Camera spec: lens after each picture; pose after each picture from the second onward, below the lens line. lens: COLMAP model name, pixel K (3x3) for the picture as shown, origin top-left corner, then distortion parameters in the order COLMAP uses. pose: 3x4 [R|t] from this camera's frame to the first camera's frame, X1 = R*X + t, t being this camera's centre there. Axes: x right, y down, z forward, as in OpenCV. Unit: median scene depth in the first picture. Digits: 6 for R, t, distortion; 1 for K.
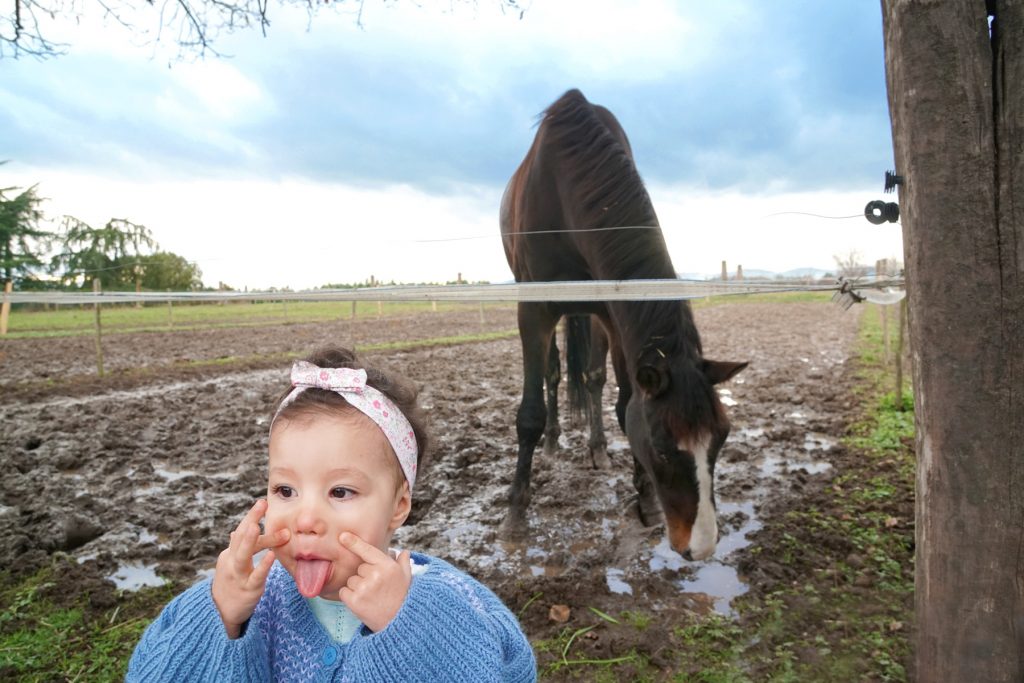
lens RADIAL K [[738.3, 0, 512.0], [0, 738.3, 341.5], [0, 0, 1]] dist [-0.136872, 0.122954]
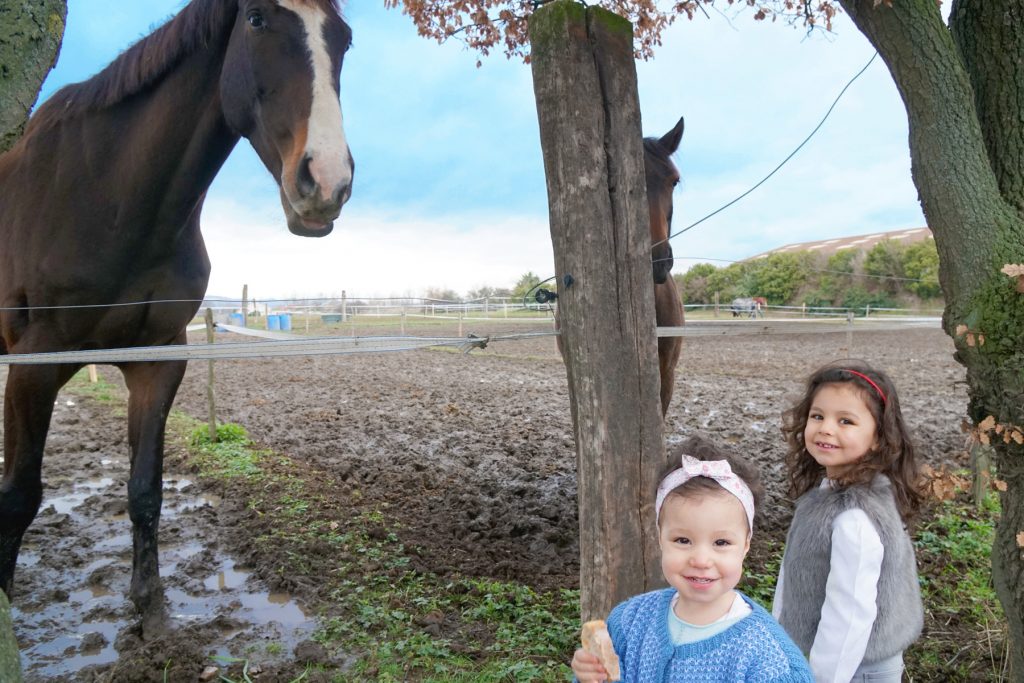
lens RADIAL K [[805.3, 0, 527.5], [0, 805.3, 346.8], [0, 0, 1]] dist [-0.132463, 0.151411]
pose [[0.475454, -0.024506, 0.879399, -0.367290], [0.057862, 0.998319, -0.003463, -0.018251], [-0.877836, 0.052530, 0.476072, 0.046892]]
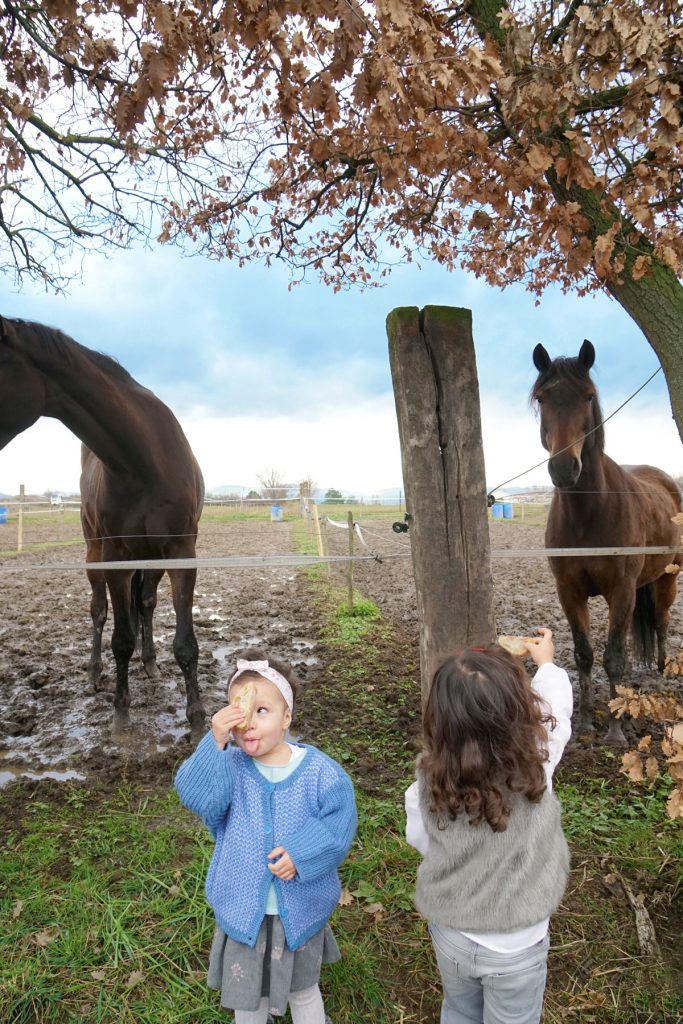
lens RADIAL K [[738.3, 0, 346.2], [0, 738.3, 508.3], [0, 0, 1]] dist [-0.136872, 0.122954]
pose [[0.858365, 0.001915, 0.513036, -0.253990], [0.033249, 0.997683, -0.059352, -0.034596], [-0.511961, 0.068003, 0.856313, -0.278109]]
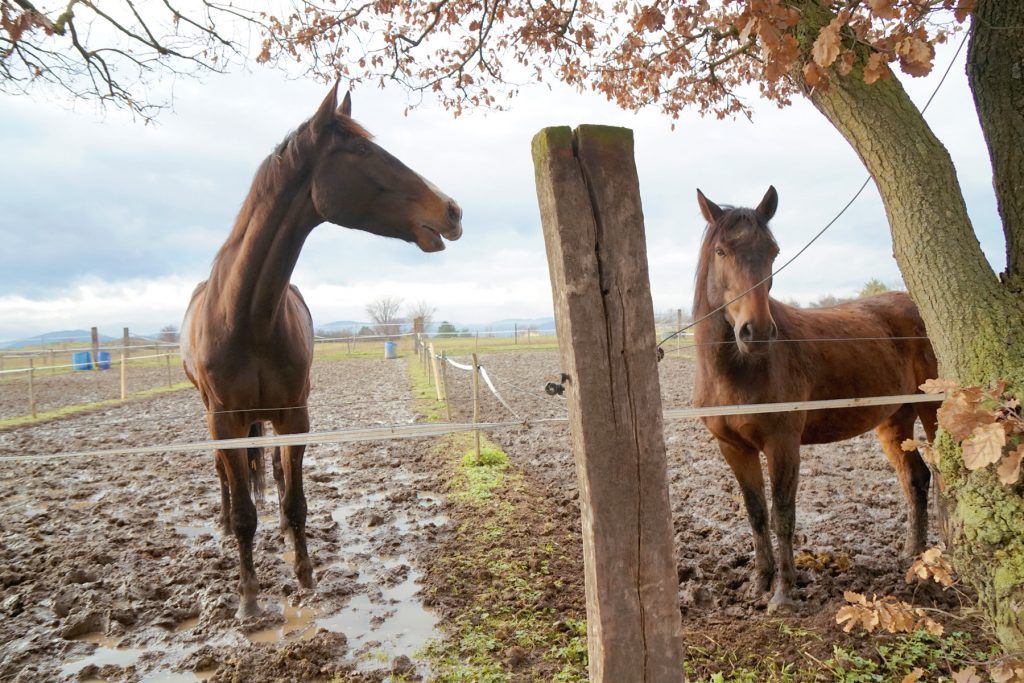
lens RADIAL K [[742.3, 0, 498.7], [0, 742.3, 353.0], [0, 0, 1]] dist [-0.138632, 0.119181]
pose [[0.830258, -0.029812, 0.556582, -0.216500], [0.063012, 0.997187, -0.040583, -0.064879], [-0.553807, 0.068766, 0.829801, -0.170510]]
